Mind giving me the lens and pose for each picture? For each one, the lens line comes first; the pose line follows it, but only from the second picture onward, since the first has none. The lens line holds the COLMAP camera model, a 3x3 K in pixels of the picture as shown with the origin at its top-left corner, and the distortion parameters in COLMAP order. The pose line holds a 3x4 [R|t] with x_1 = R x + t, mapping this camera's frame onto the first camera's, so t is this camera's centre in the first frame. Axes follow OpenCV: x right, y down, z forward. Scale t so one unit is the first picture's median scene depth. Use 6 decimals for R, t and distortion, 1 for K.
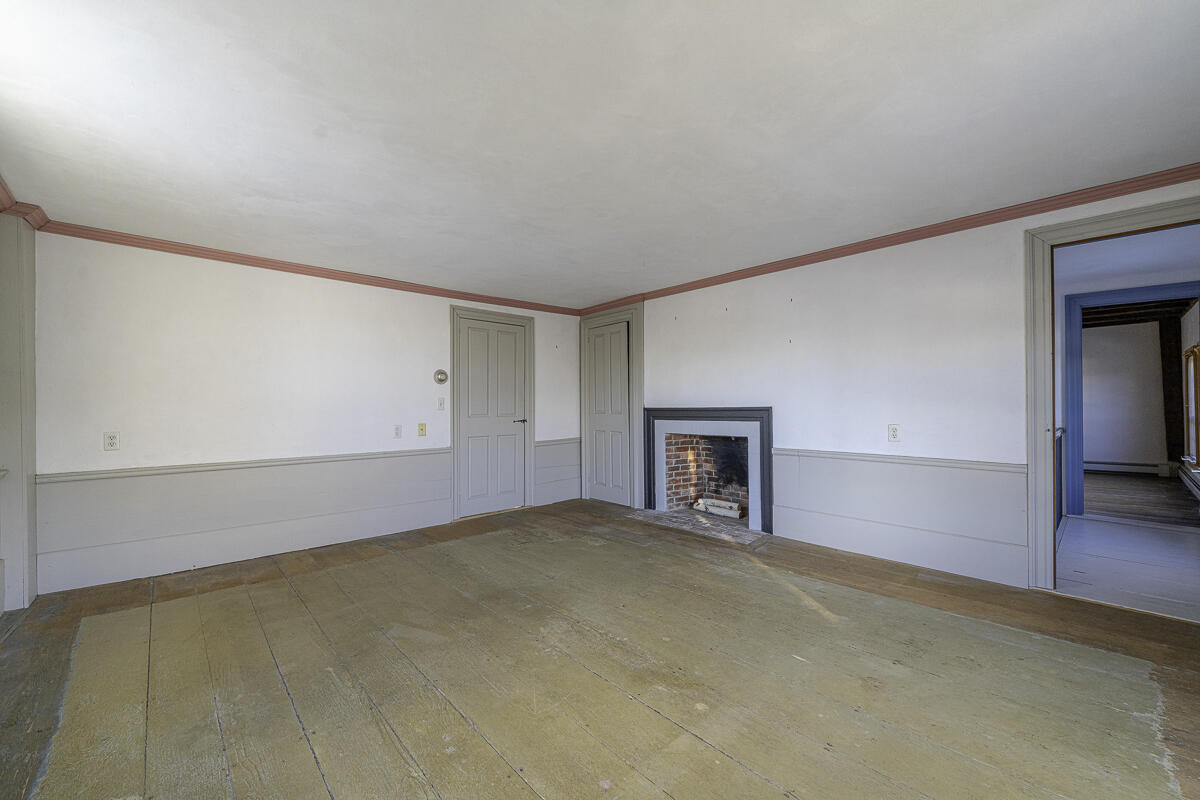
lens RADIAL K [[479.6, 0, 600.0], [0, 479.6, 400.0], [0, 0, 1]] dist [-0.001305, -0.000329]
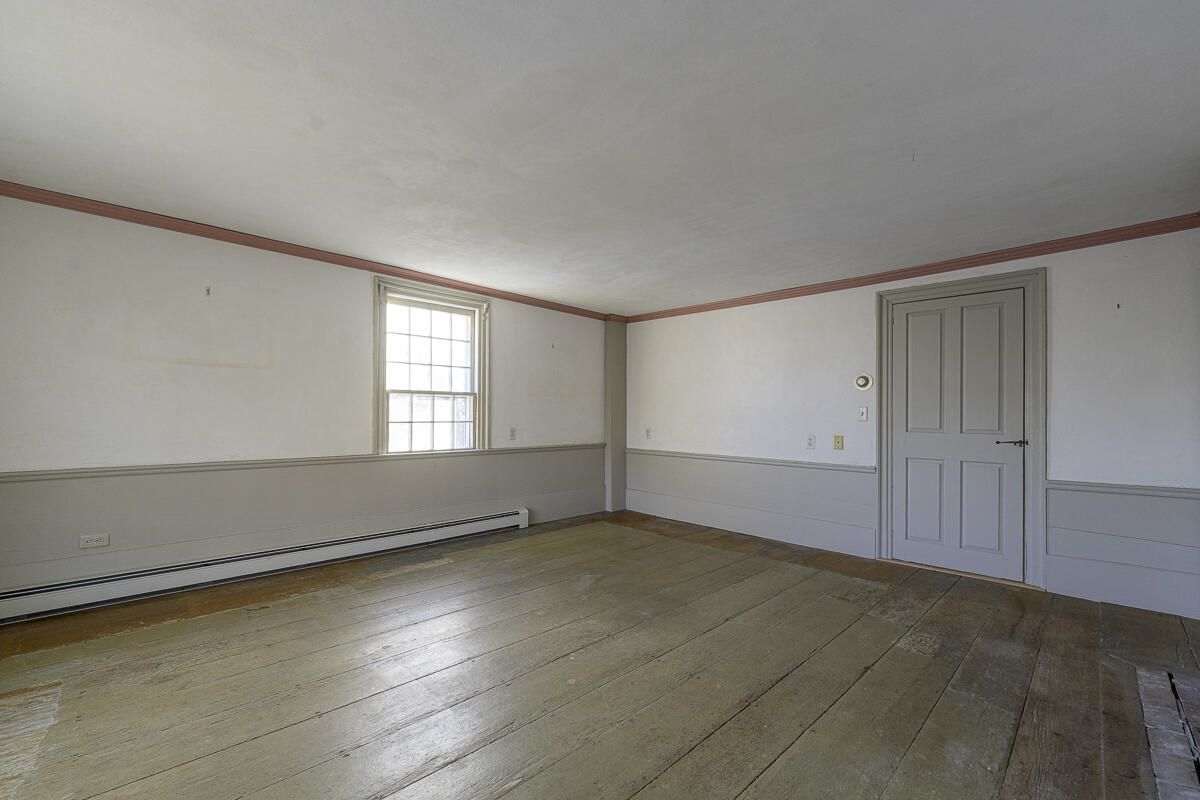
lens RADIAL K [[494.9, 0, 601.2], [0, 494.9, 410.2], [0, 0, 1]] dist [-0.001085, -0.000111]
pose [[0.028959, -0.000942, -0.999580, 0.521026], [0.001978, 0.999998, -0.000885, 0.001636], [0.999579, -0.001951, 0.028961, 0.513585]]
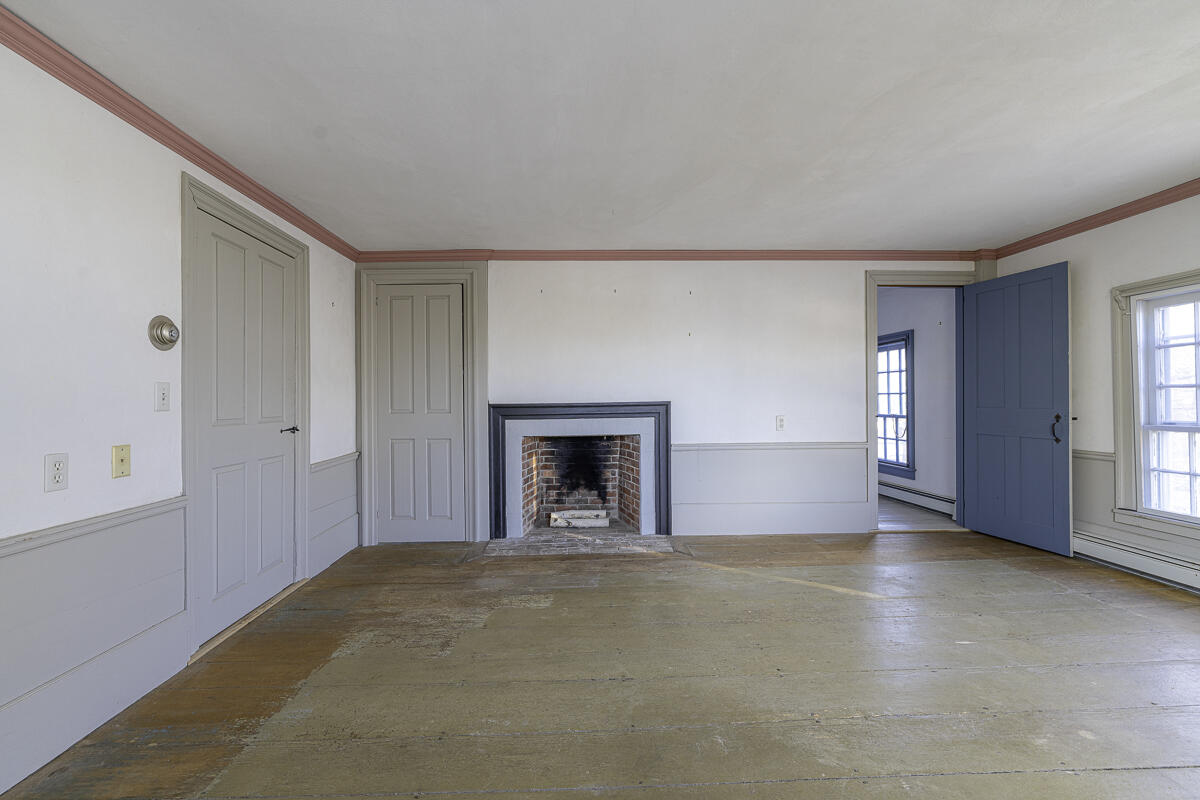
lens RADIAL K [[479.6, 0, 600.0], [0, 479.6, 400.0], [0, 0, 1]] dist [-0.001305, -0.000329]
pose [[0.650887, 0.000714, 0.759174, -0.400519], [-0.001907, 0.999998, 0.000695, 0.009976], [-0.759172, -0.001900, 0.650887, 0.427922]]
